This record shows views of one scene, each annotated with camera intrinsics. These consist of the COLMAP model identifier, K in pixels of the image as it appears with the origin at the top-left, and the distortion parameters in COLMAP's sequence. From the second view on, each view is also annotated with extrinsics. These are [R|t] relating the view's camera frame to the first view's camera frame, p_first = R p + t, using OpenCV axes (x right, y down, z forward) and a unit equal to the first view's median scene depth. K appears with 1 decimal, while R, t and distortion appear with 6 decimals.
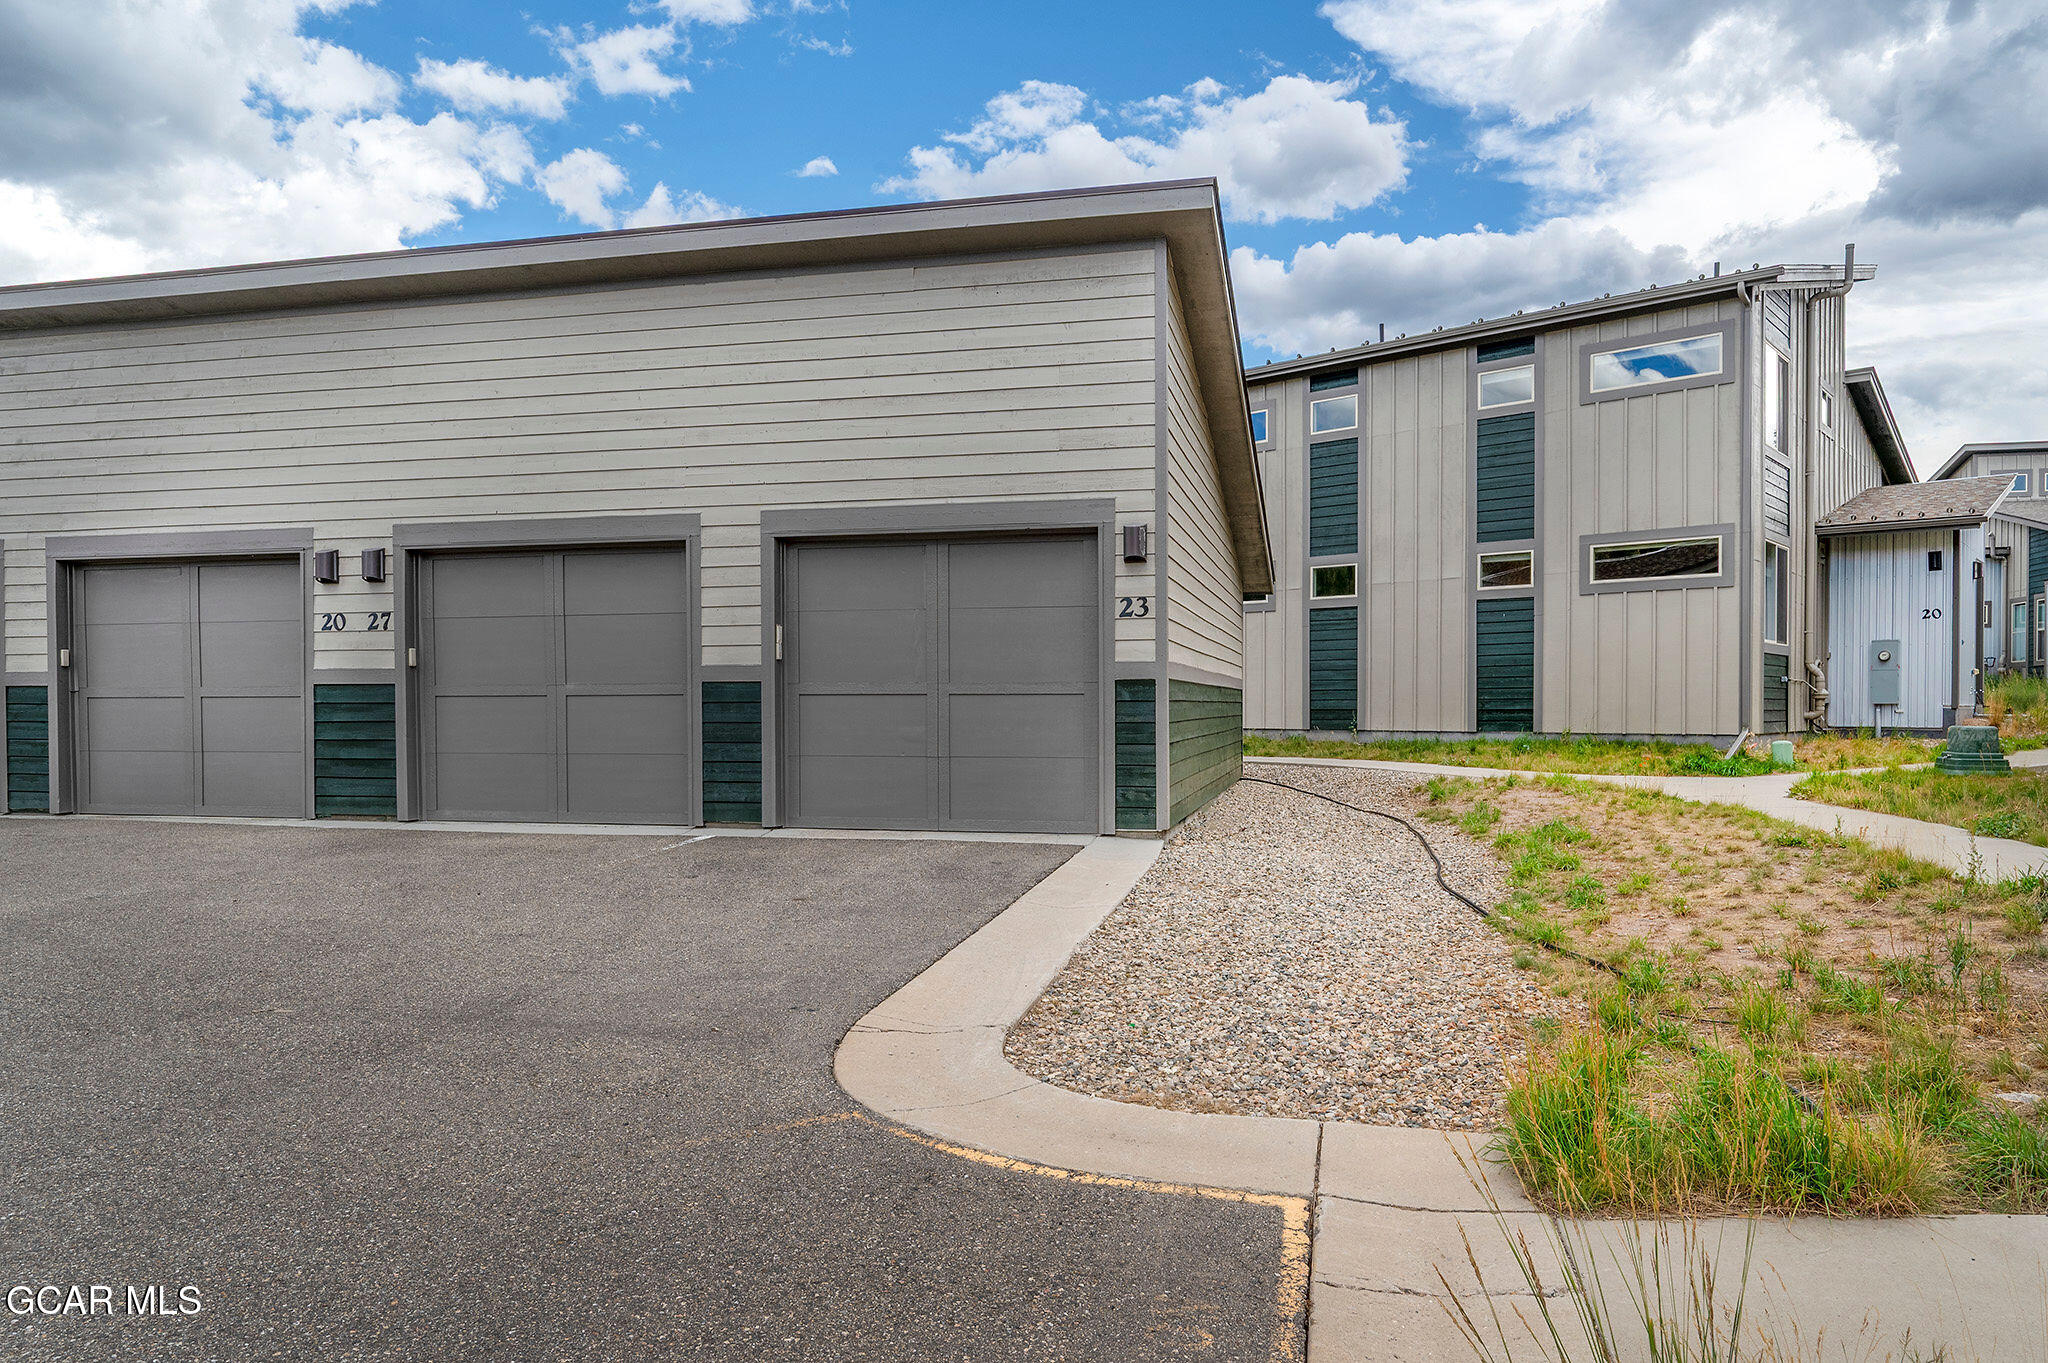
lens RADIAL K [[1289.7, 0, 1071.0], [0, 1289.7, 714.5], [0, 0, 1]] dist [0.007191, 0.005340]
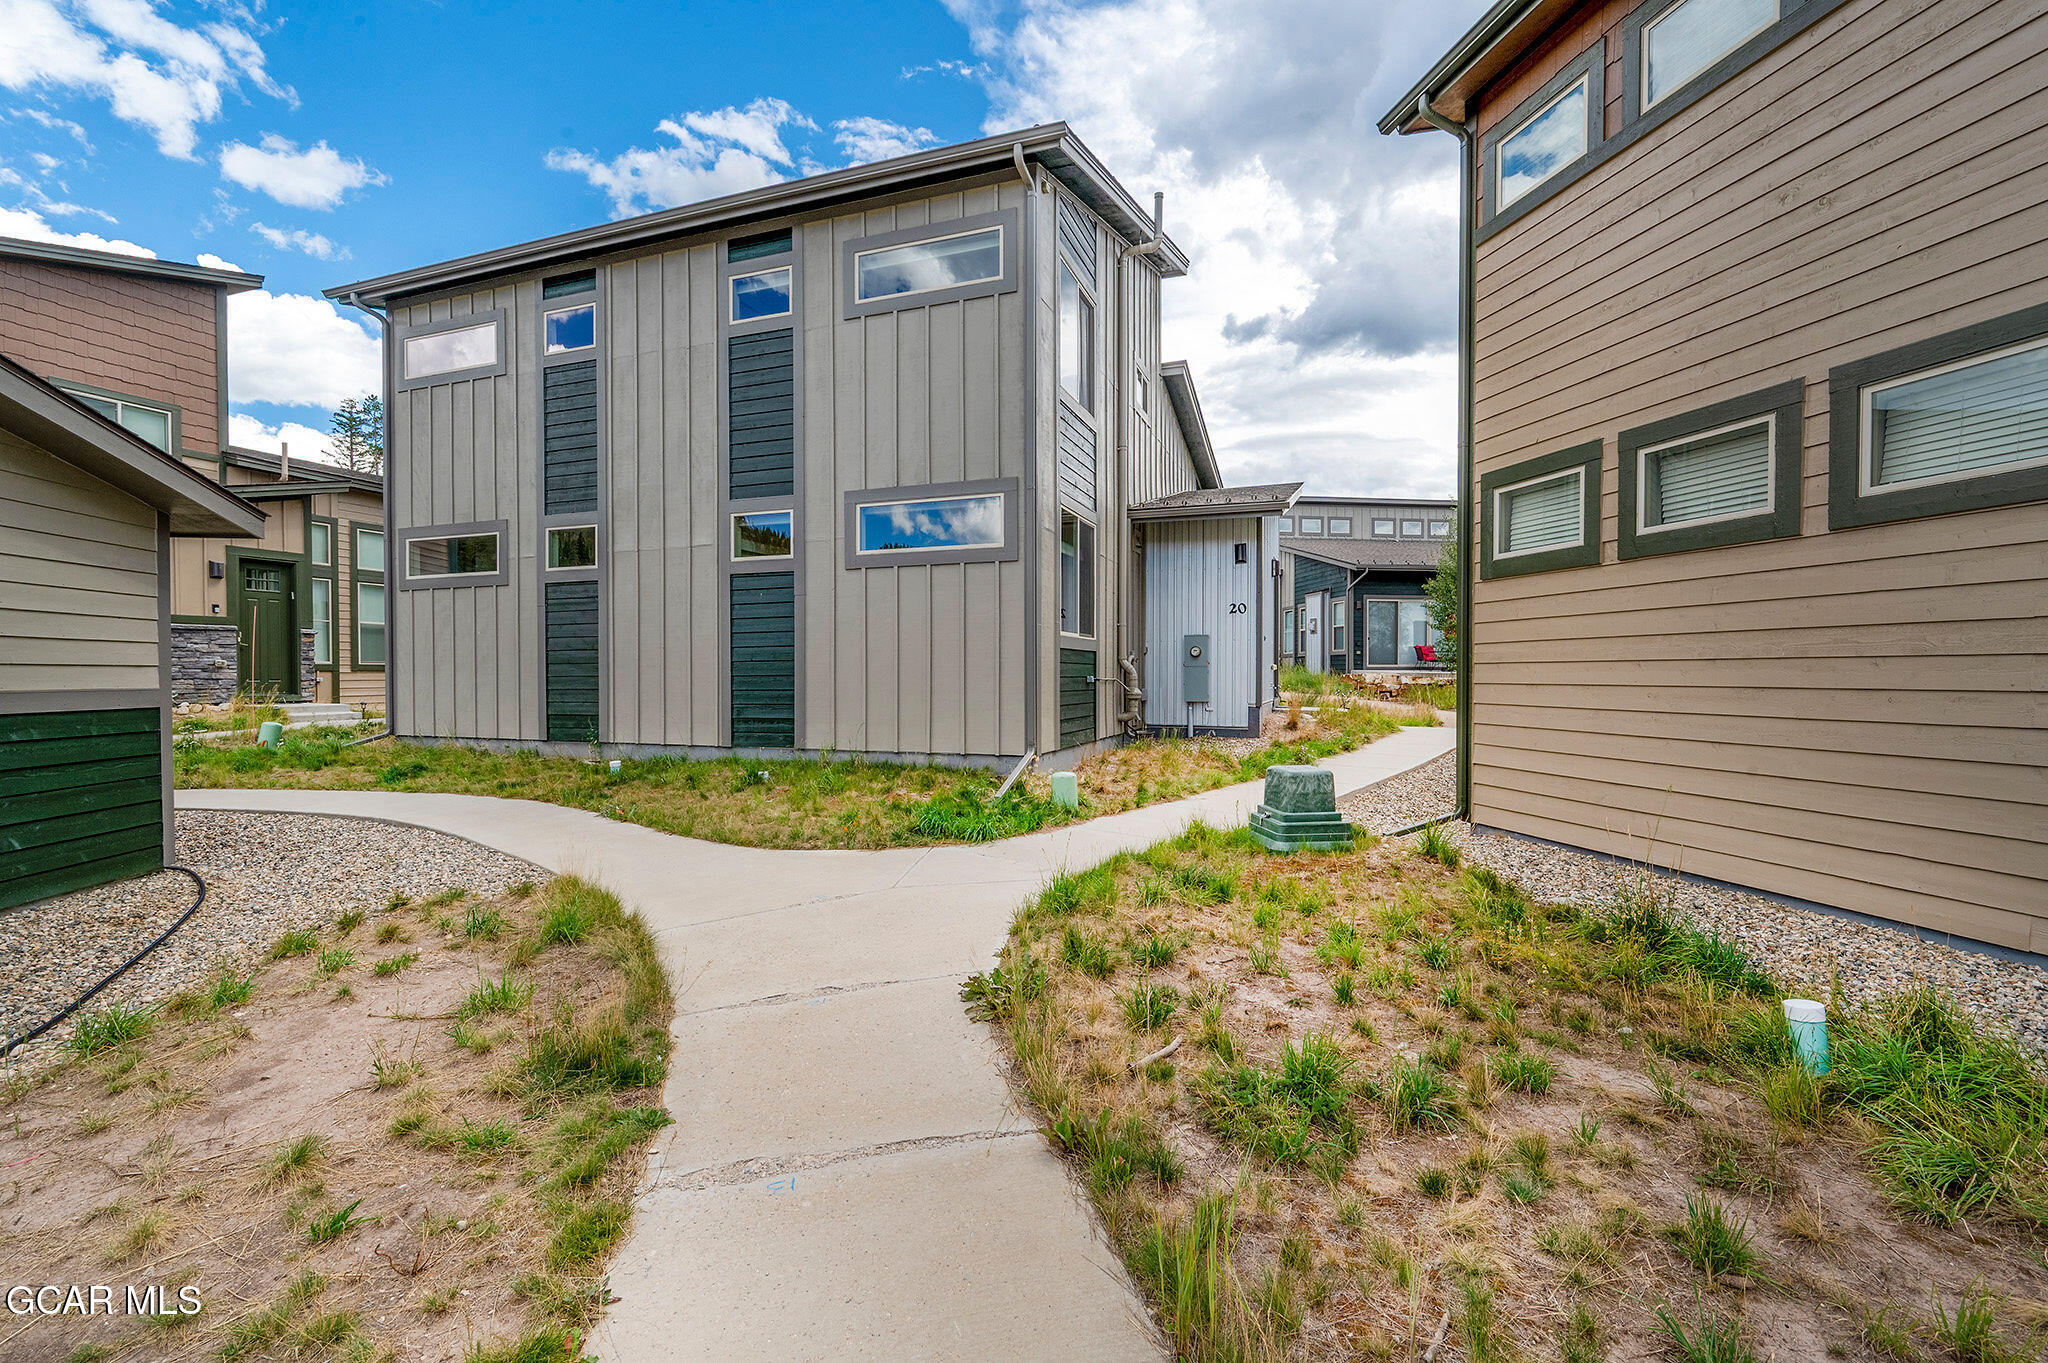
lens RADIAL K [[873.2, 0, 1017.5], [0, 873.2, 679.9], [0, 0, 1]] dist [-0.001132, 0.000021]
pose [[0.941191, -0.003483, 0.337856, 0.297208], [0.004209, 0.999990, -0.001417, -0.024855], [-0.337848, 0.002756, 0.941197, 0.454121]]
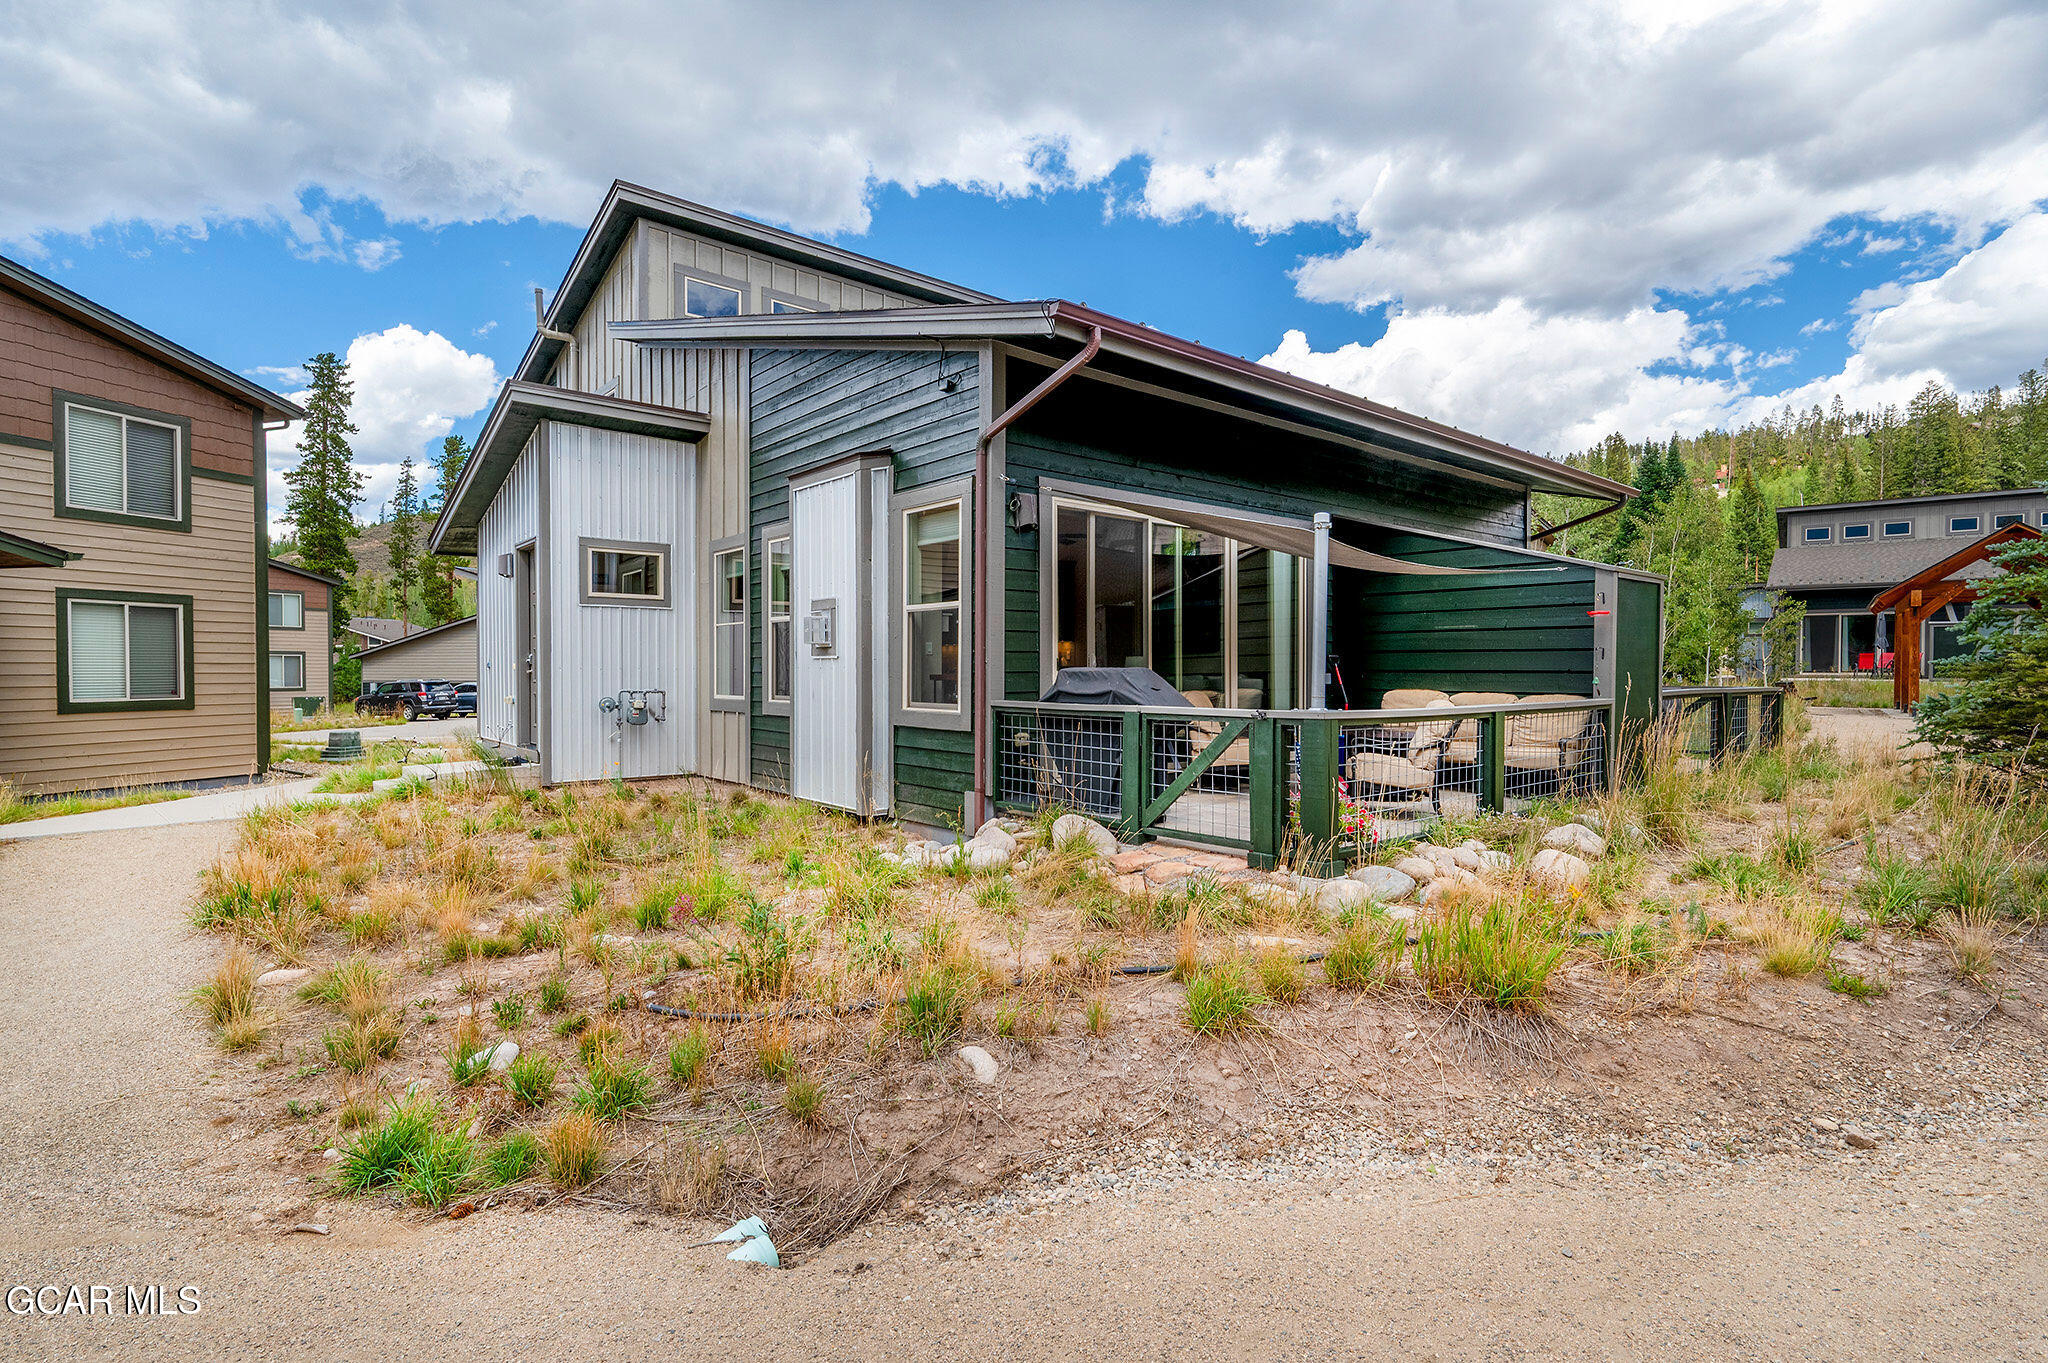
lens RADIAL K [[981.8, 0, 1026.2], [0, 981.8, 682.8], [0, 0, 1]] dist [0.001577, 0.000131]
pose [[0.611800, -0.011702, 0.790926, 0.618510], [0.014965, 0.999883, 0.003217, -0.052156], [-0.790871, 0.009868, 0.611903, 0.869984]]
